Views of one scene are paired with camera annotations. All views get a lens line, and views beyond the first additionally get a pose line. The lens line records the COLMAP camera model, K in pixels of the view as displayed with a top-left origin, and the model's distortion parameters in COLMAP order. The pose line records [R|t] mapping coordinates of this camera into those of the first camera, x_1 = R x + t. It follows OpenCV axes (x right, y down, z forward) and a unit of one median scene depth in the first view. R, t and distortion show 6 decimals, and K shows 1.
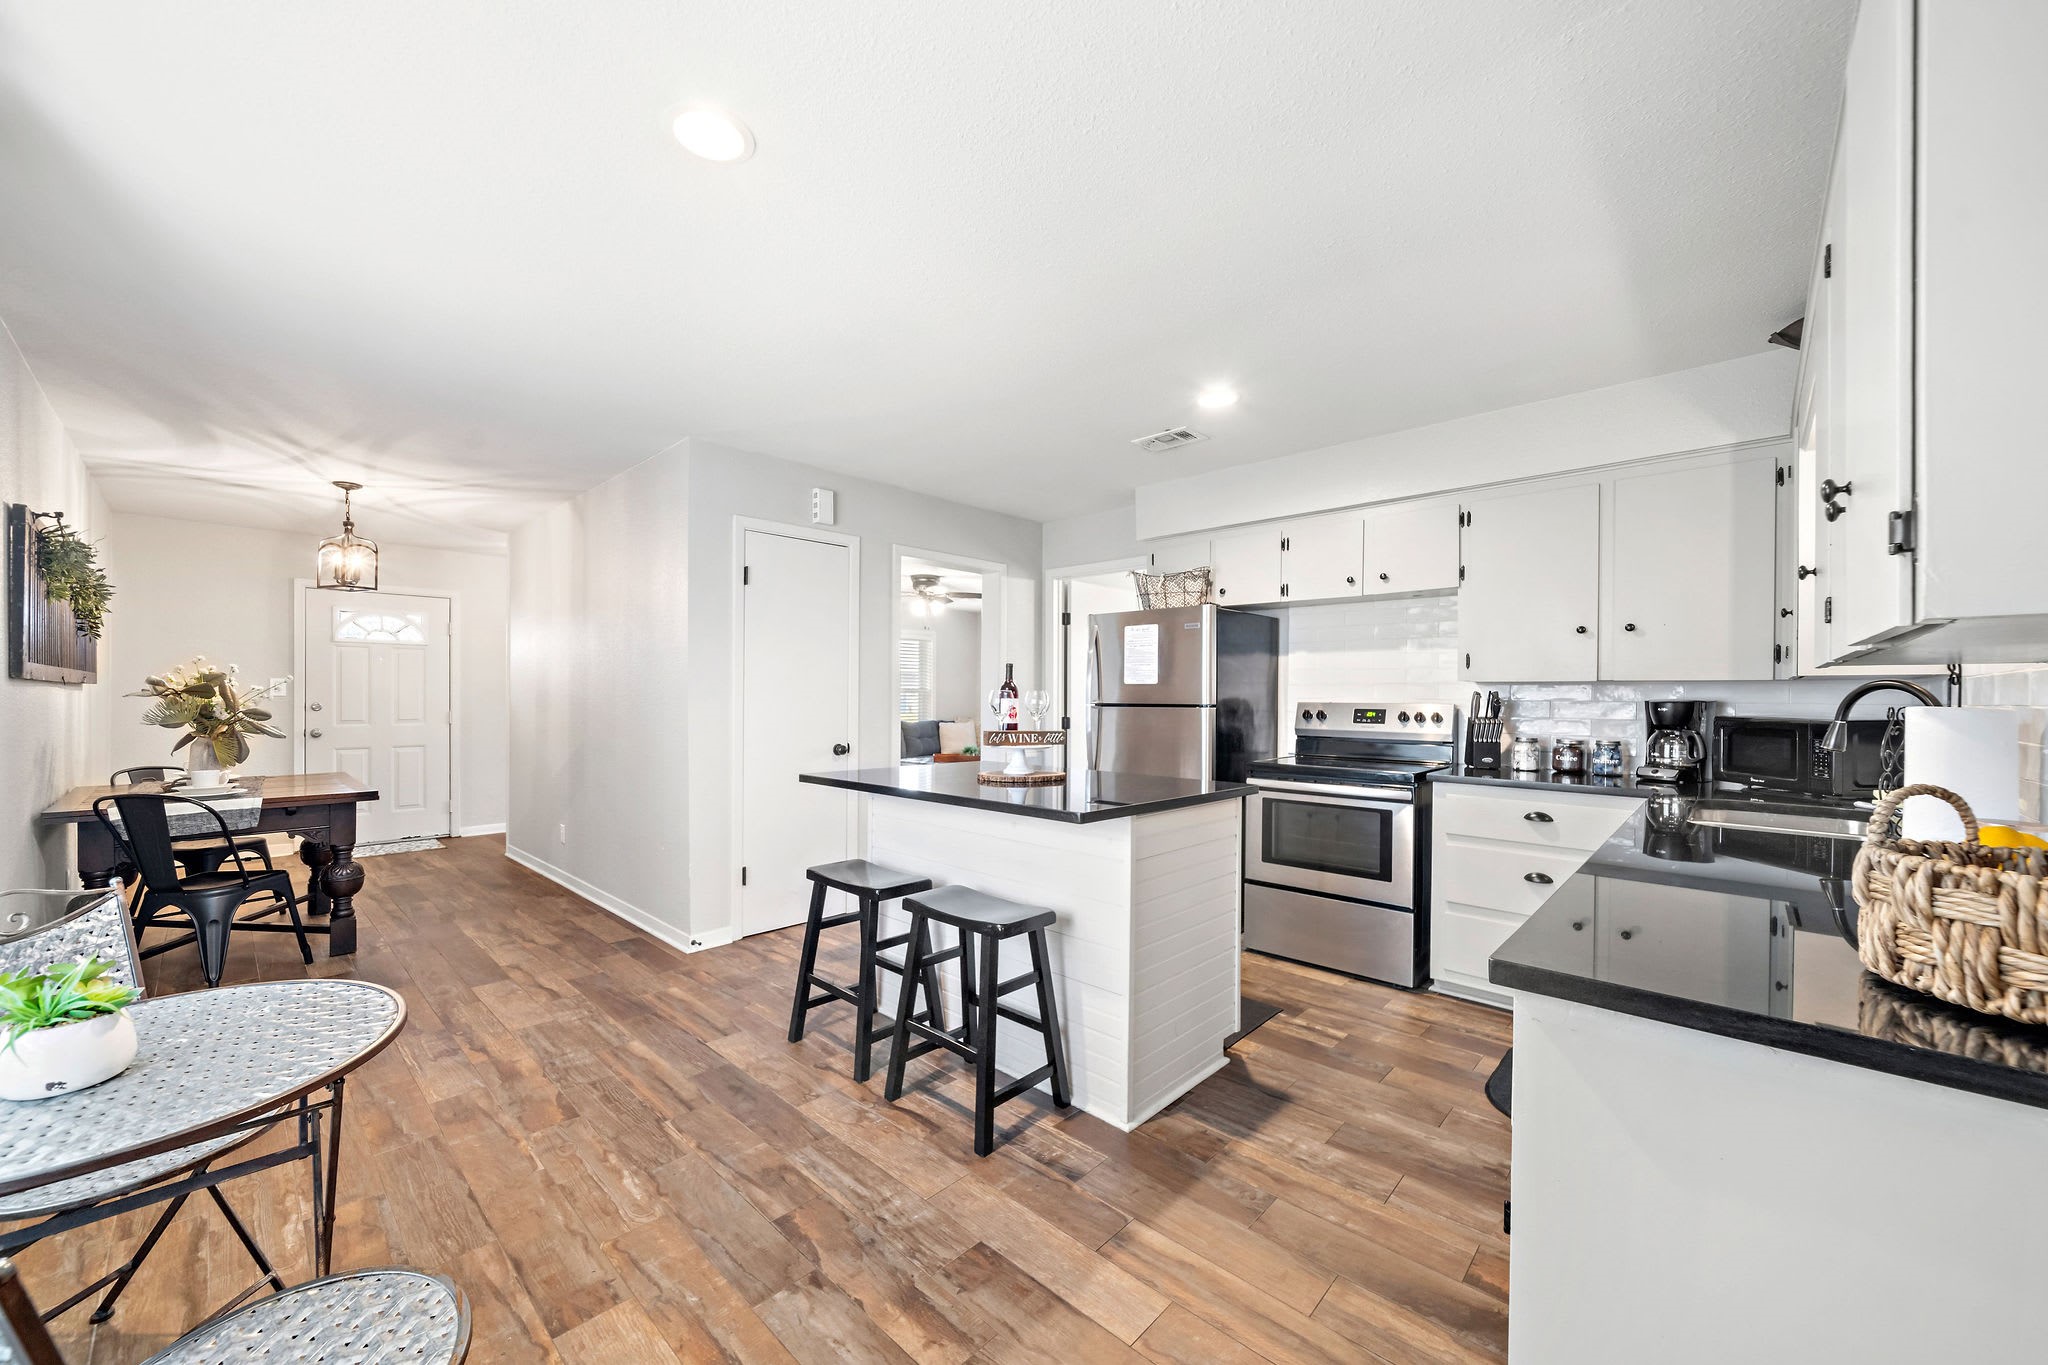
lens RADIAL K [[757.4, 0, 1013.7], [0, 757.4, 701.7], [0, 0, 1]] dist [-0.001857, -0.000122]
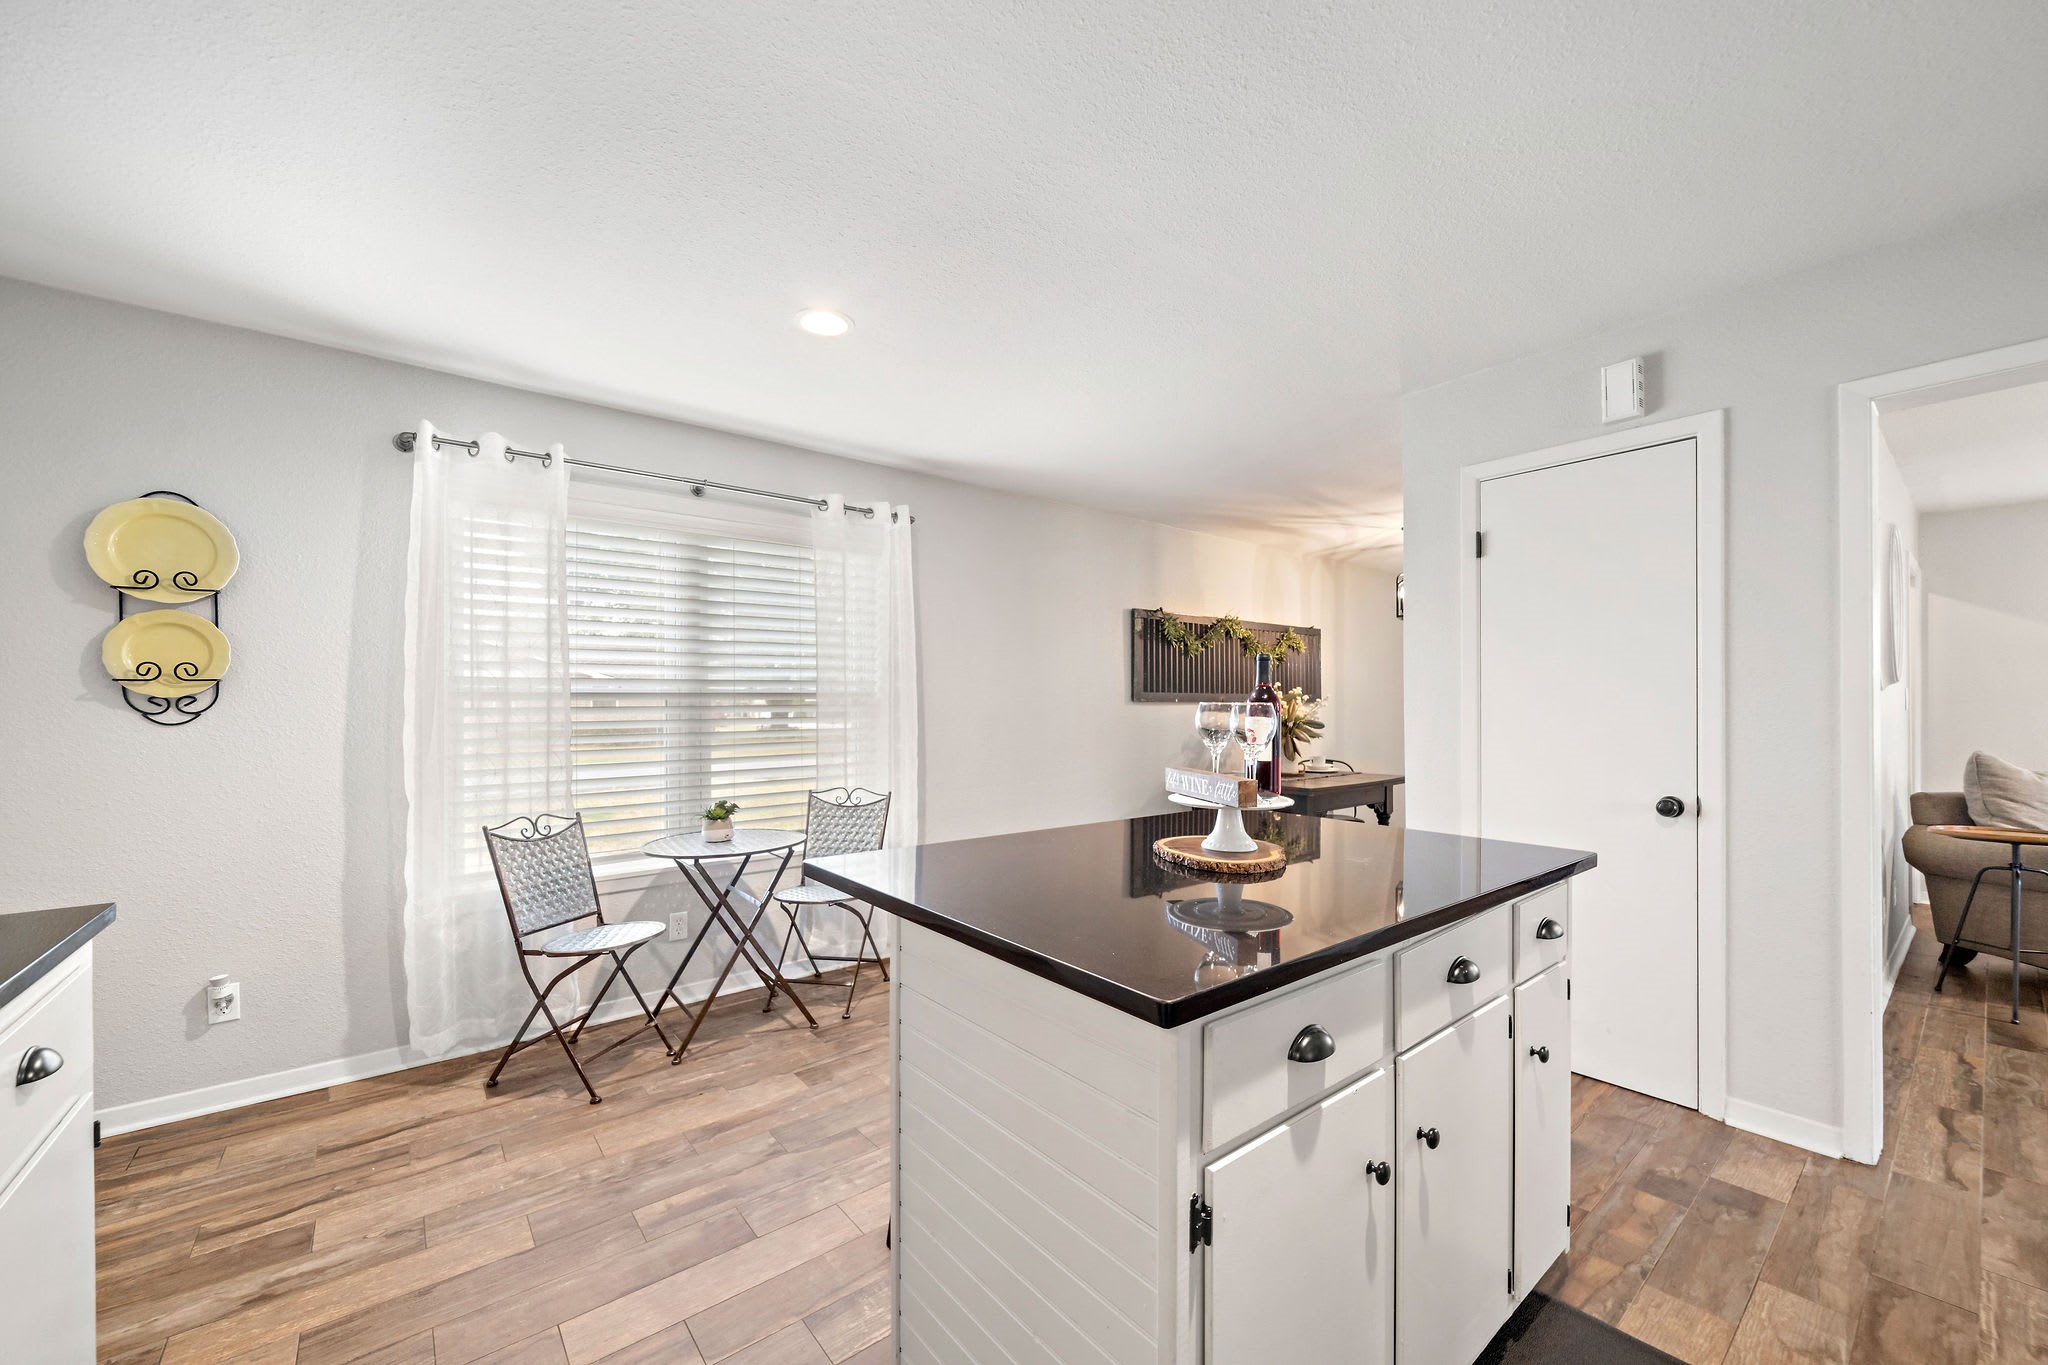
lens RADIAL K [[784.2, 0, 1020.4], [0, 784.2, 702.2], [0, 0, 1]] dist [-0.001168, 0.000020]
pose [[-0.129531, -0.008175, -0.991542, 0.566033], [-0.009639, 0.999929, -0.006985, -0.009602], [0.991528, 0.008653, -0.129601, 0.861053]]
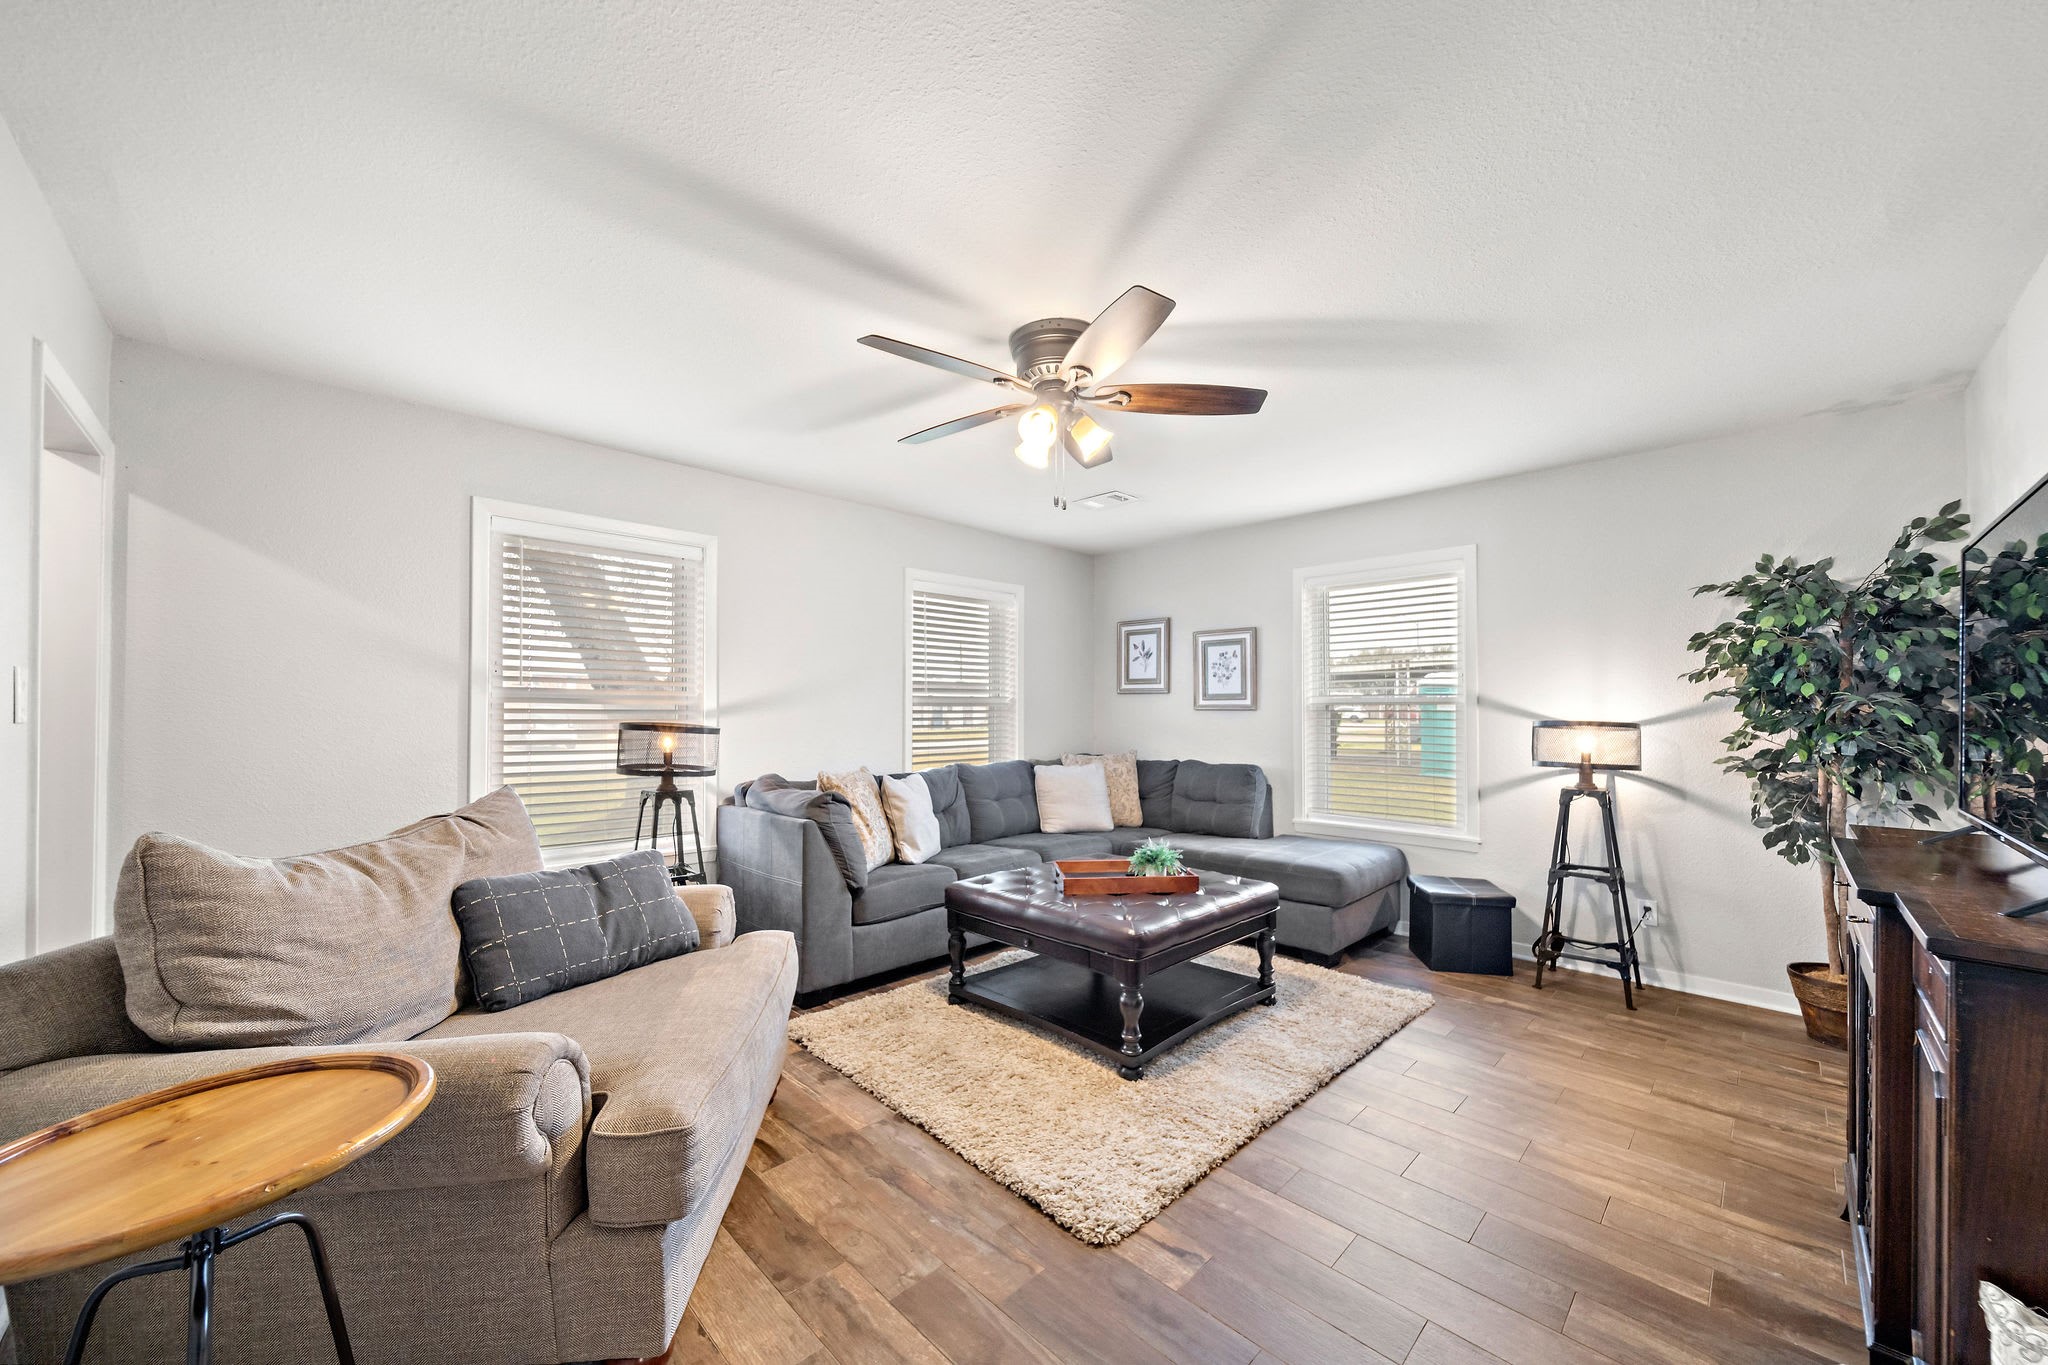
lens RADIAL K [[733.2, 0, 1023.3], [0, 733.2, 706.6], [0, 0, 1]] dist [-0.001056, -0.000044]
pose [[0.999707, -0.005470, -0.023597, -0.376049], [0.005231, 0.999935, -0.010163, -0.023269], [0.023651, 0.010036, 0.999670, 1.827749]]
